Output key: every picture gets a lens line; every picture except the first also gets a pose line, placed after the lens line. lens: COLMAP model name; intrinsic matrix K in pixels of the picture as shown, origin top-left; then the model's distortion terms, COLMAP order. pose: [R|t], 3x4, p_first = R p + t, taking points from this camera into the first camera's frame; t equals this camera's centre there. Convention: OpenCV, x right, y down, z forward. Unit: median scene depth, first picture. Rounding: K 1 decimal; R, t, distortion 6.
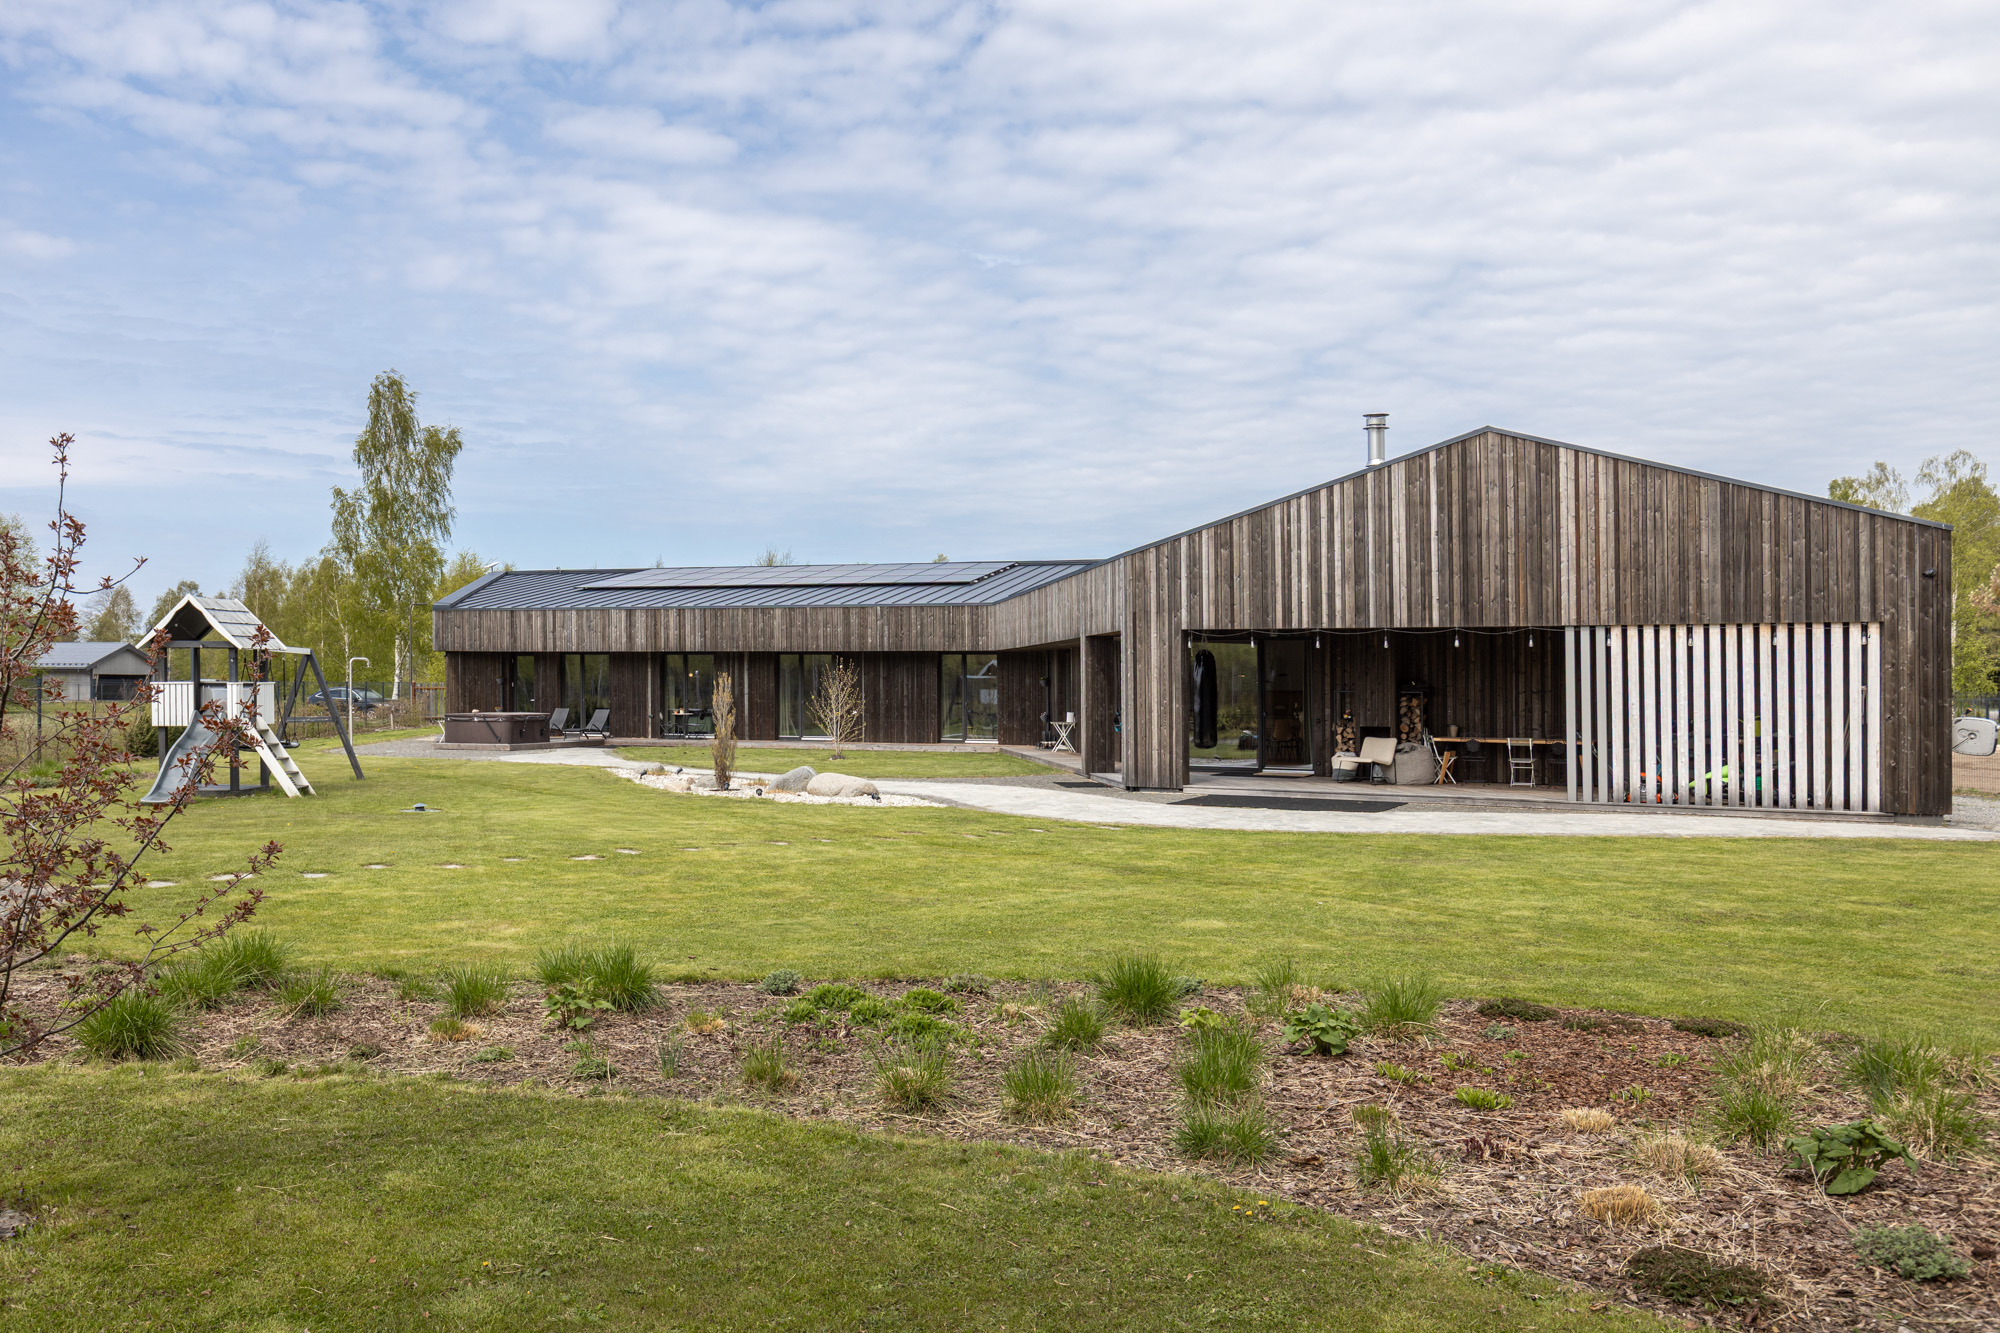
lens RADIAL K [[1560.9, 0, 1000.0], [0, 1560.9, 666.5], [0, 0, 1]] dist [0.053466, -0.210385]
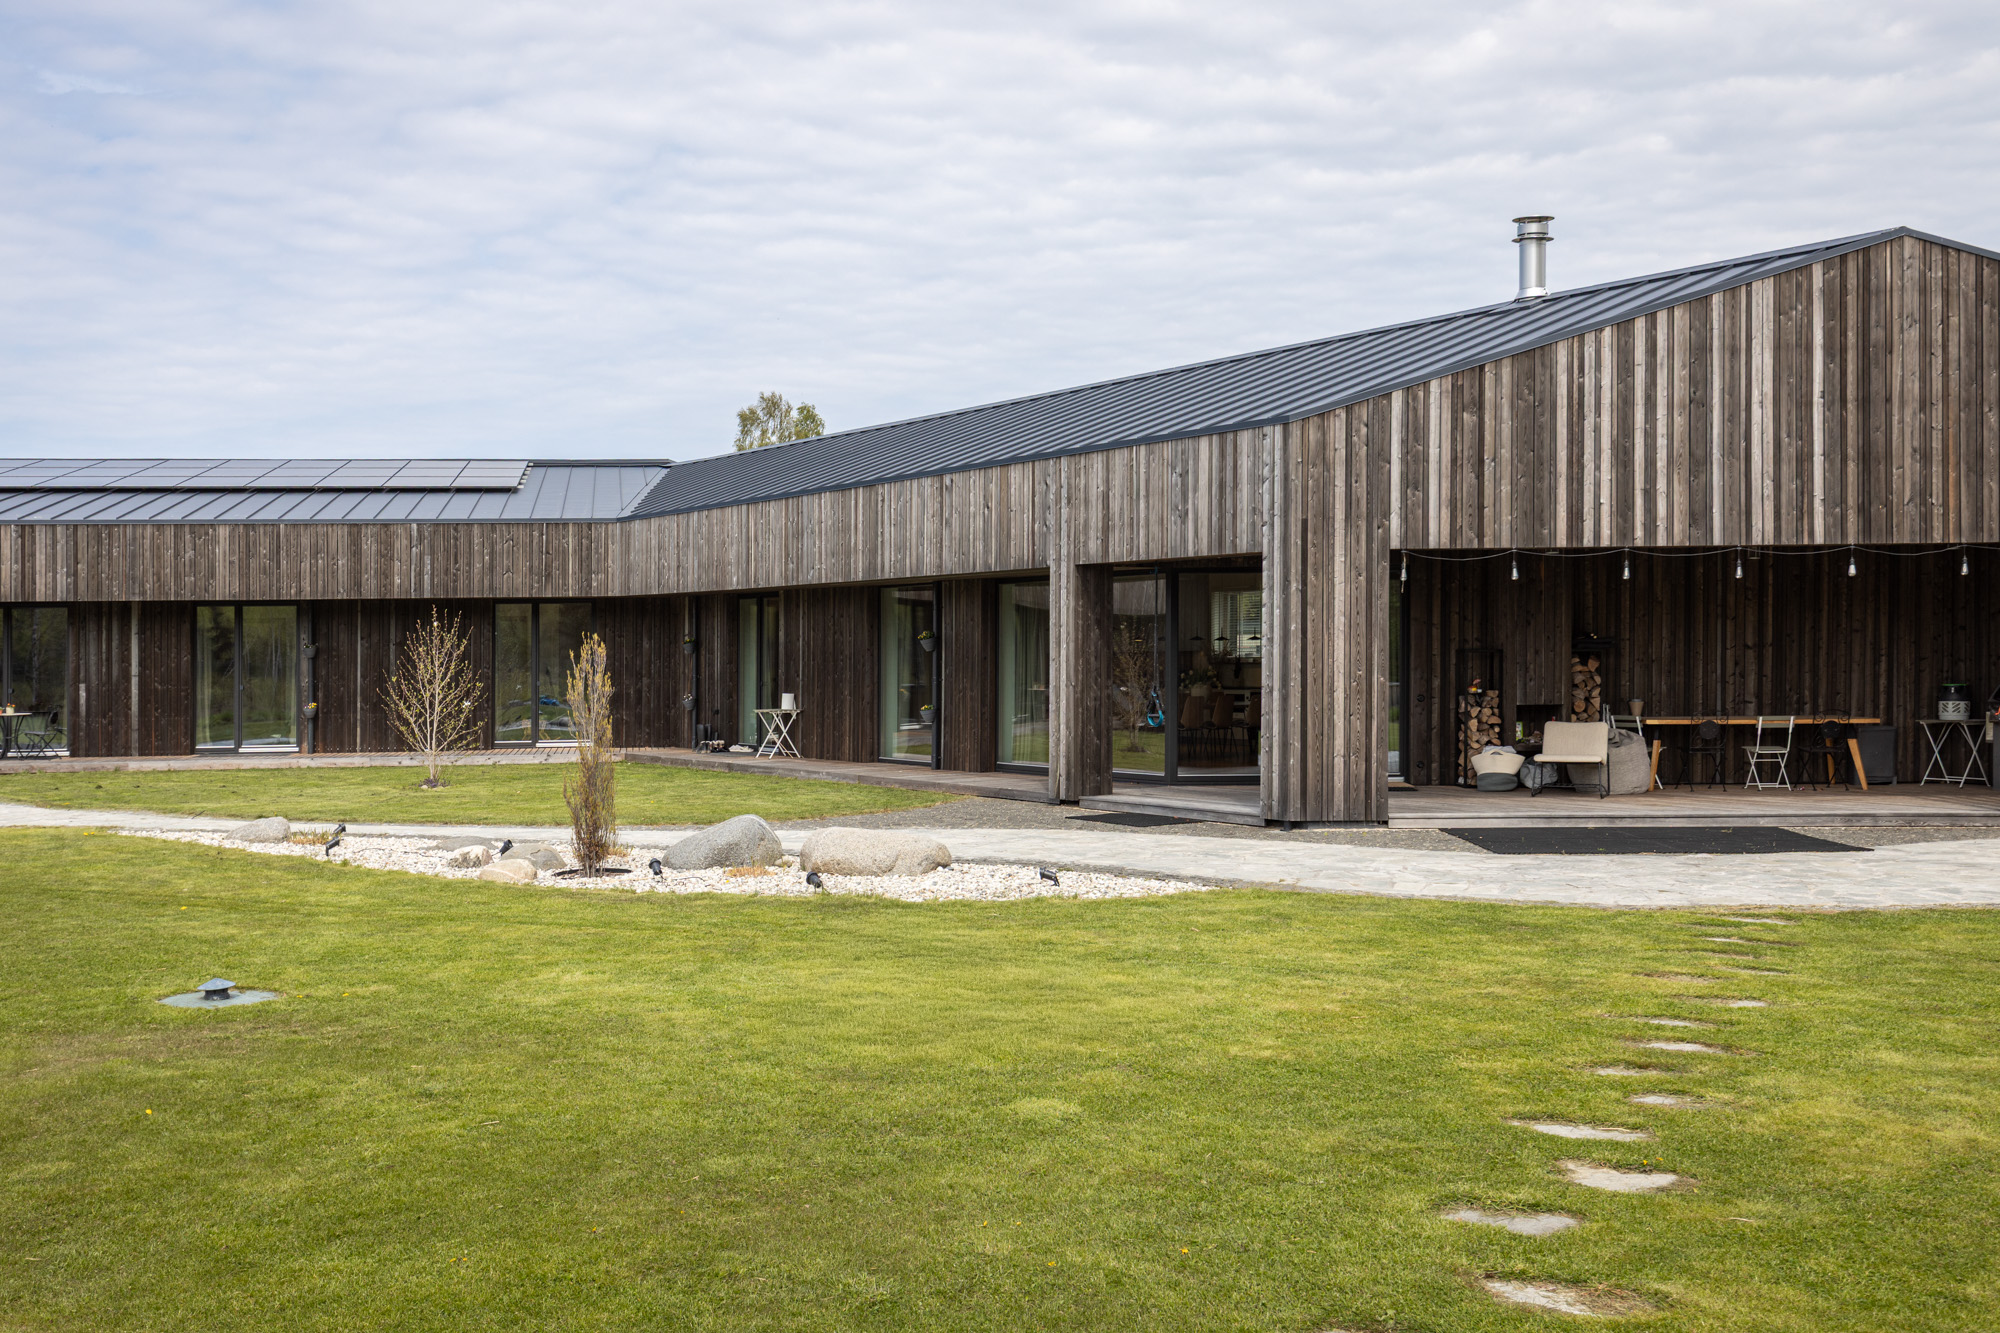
lens RADIAL K [[1934.1, 0, 996.2], [0, 1934.1, 569.8], [0, 0, 1]] dist [0.010675, 0.007388]
pose [[0.907595, 0.000216, 0.419846, -0.324467], [0.011510, 0.999611, -0.025395, 0.000820], [-0.419688, 0.027881, 0.907240, 0.408347]]
